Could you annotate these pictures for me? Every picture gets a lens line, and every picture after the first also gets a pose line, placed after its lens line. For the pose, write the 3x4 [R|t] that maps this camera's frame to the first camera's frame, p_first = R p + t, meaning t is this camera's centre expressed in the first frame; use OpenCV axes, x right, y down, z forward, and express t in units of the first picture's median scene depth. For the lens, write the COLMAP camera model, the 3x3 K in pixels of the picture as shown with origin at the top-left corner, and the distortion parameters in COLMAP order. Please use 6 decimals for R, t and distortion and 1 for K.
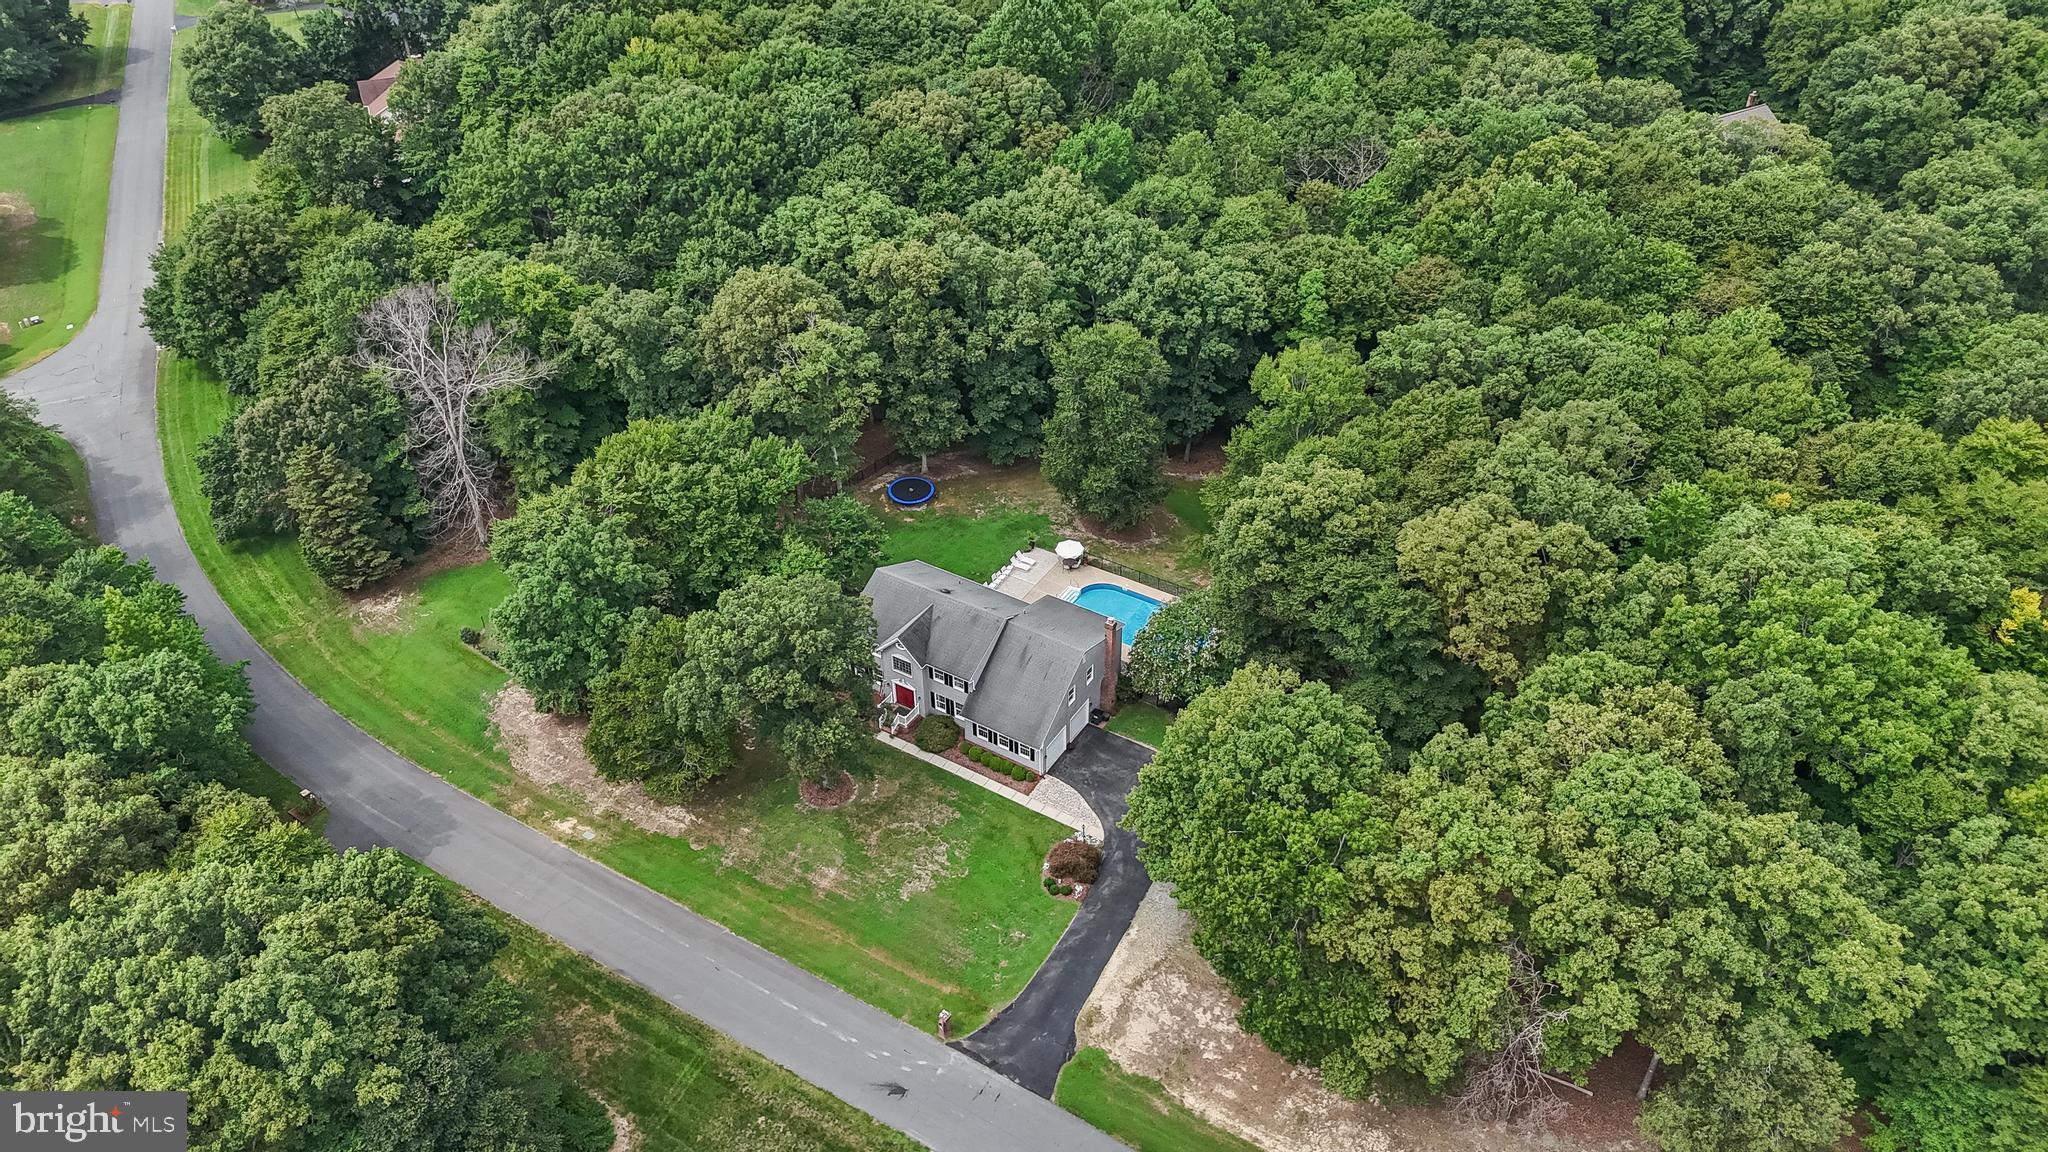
lens RADIAL K [[1550.5, 0, 1015.4], [0, 1550.5, 555.7], [0, 0, 1]] dist [0.048297, -0.031521]
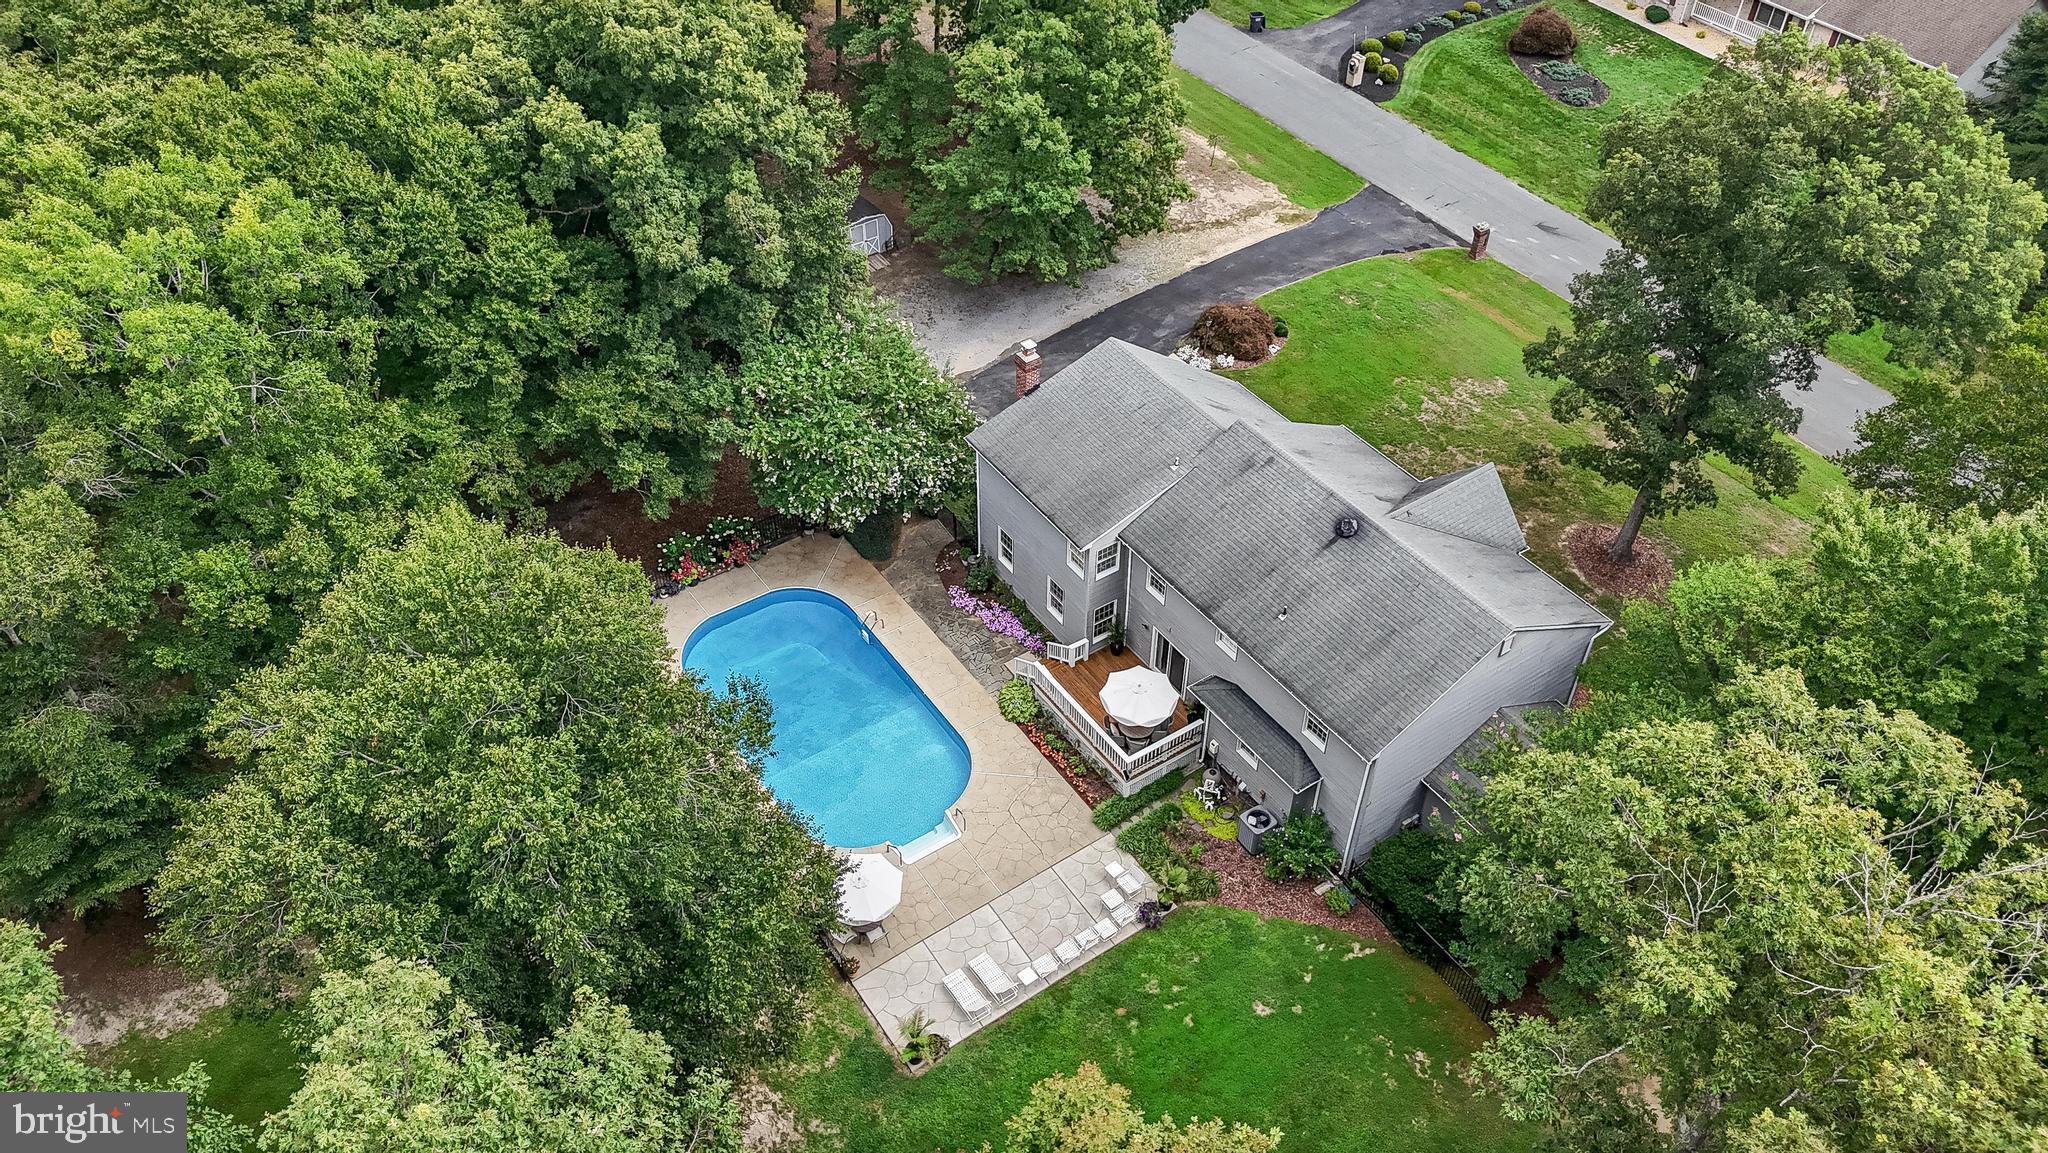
lens RADIAL K [[1550.5, 0, 1021.2], [0, 1550.5, 598.4], [0, 0, 1]] dist [0.048297, -0.031521]
pose [[-0.915851, -0.267929, 0.299050, -0.103984], [0.251298, 0.198397, 0.947358, -0.413436], [-0.313155, 0.942790, -0.114373, 1.176039]]
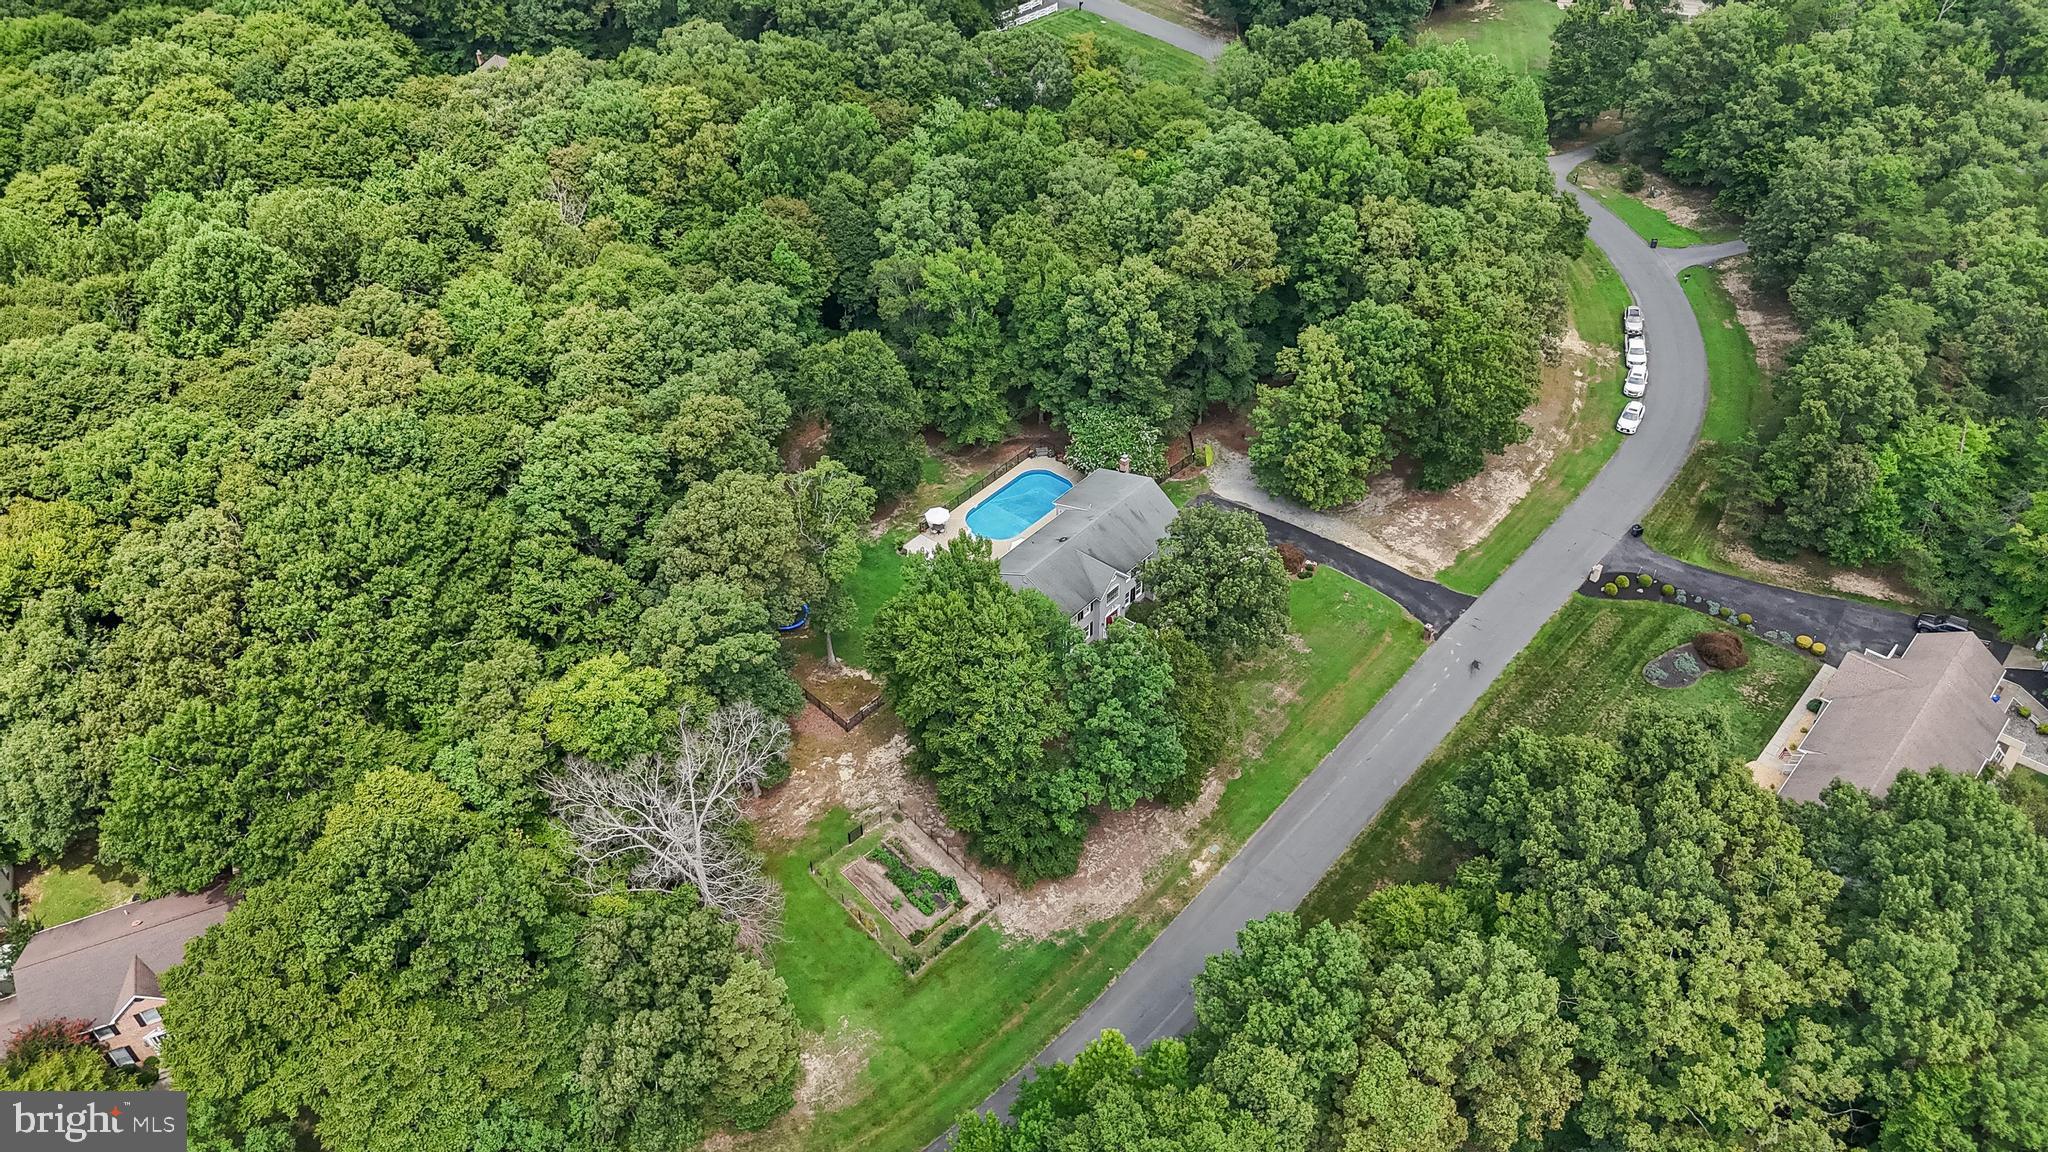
lens RADIAL K [[1550.5, 0, 1032.9], [0, 1550.5, 576.5], [0, 0, 1]] dist [0.048297, -0.031521]
pose [[0.147397, -0.632370, 0.760514, -1.030788], [0.607524, 0.664653, 0.434915, -0.519009], [-0.780506, 0.397925, 0.482148, 0.500782]]
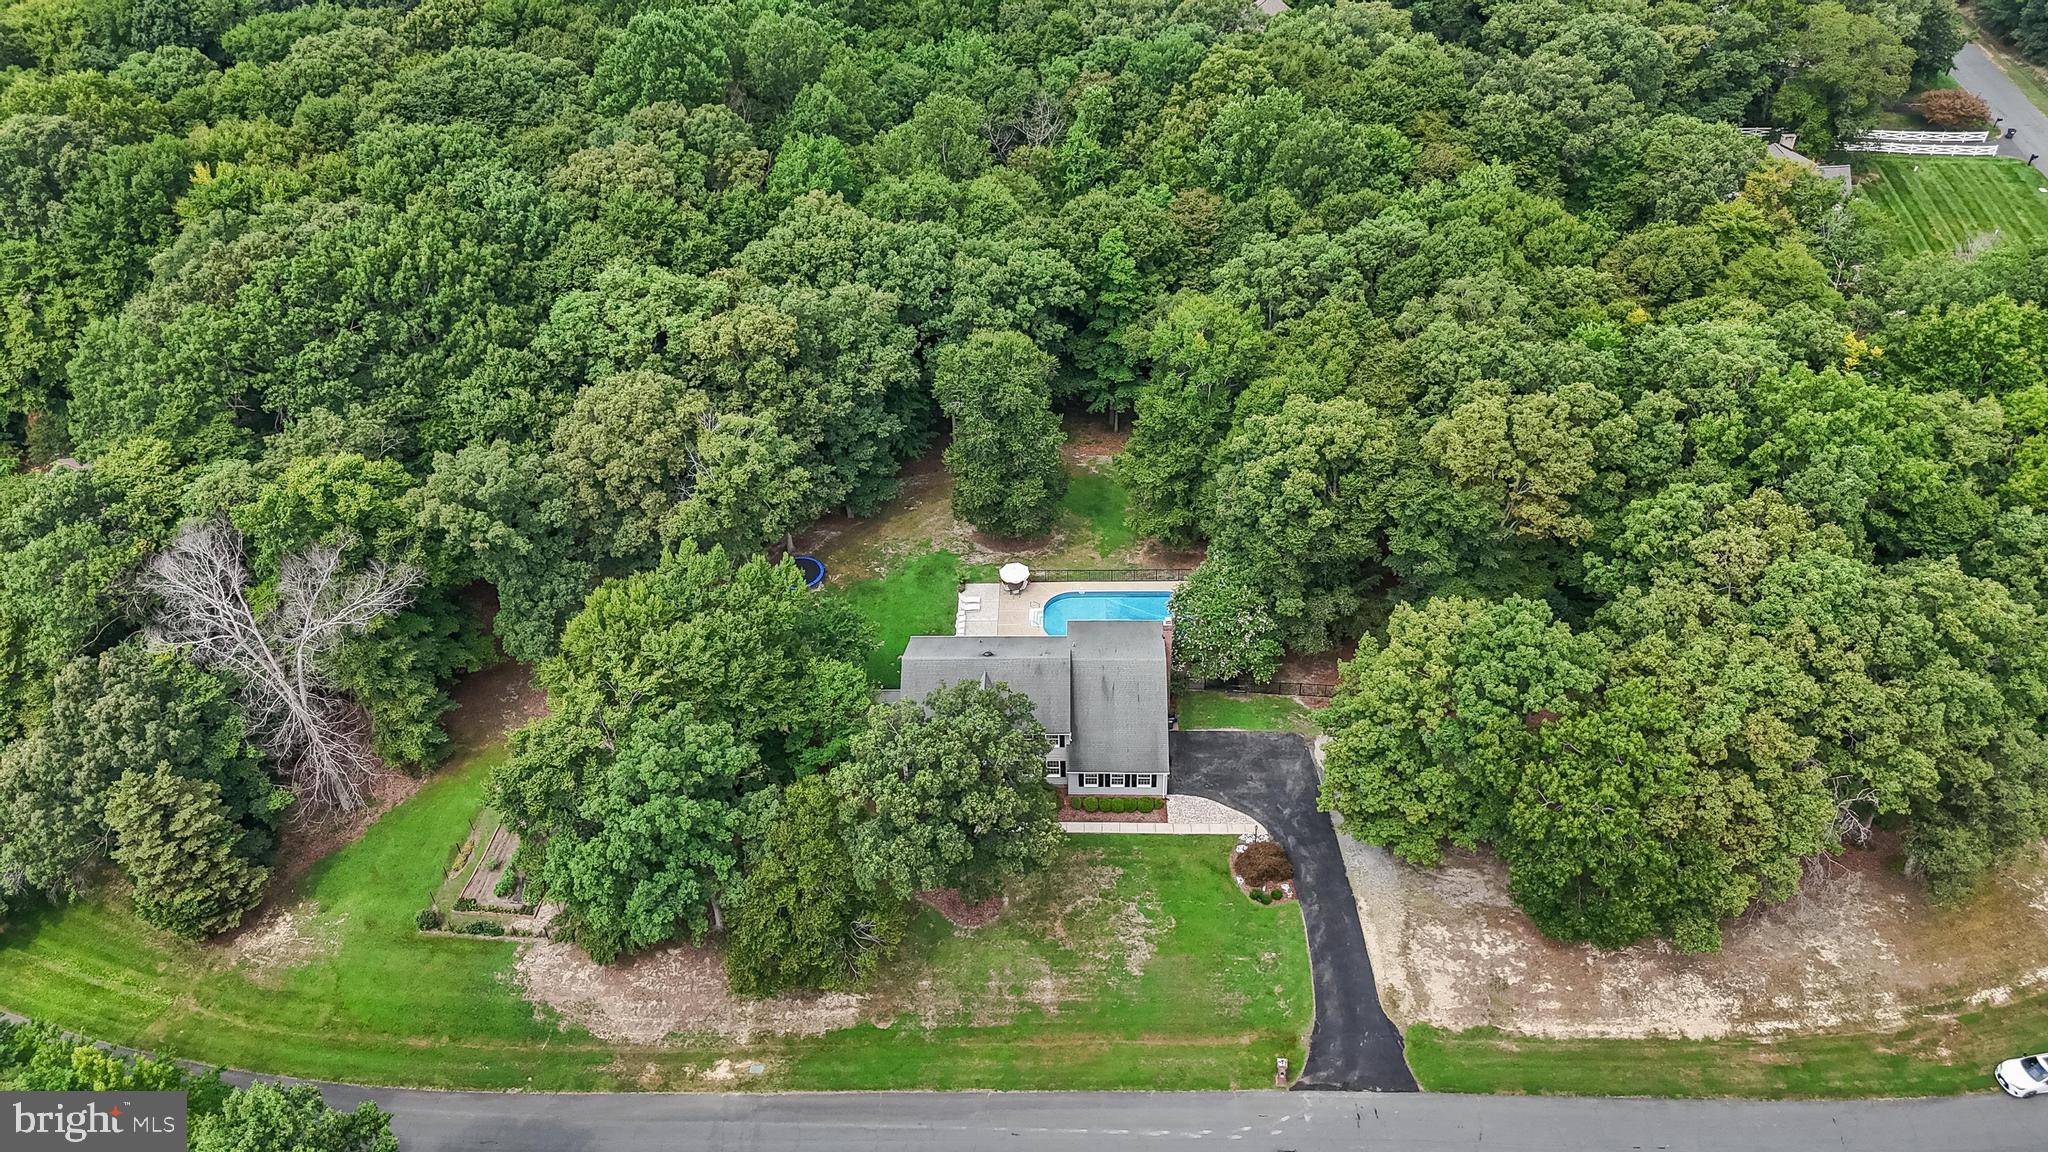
lens RADIAL K [[1550.5, 0, 1025.4], [0, 1550.5, 563.2], [0, 0, 1]] dist [0.048297, -0.031521]
pose [[0.862263, -0.328171, 0.385754, -0.392422], [0.320705, 0.943301, 0.085630, -0.108177], [-0.391983, 0.049878, 0.918619, 0.152436]]
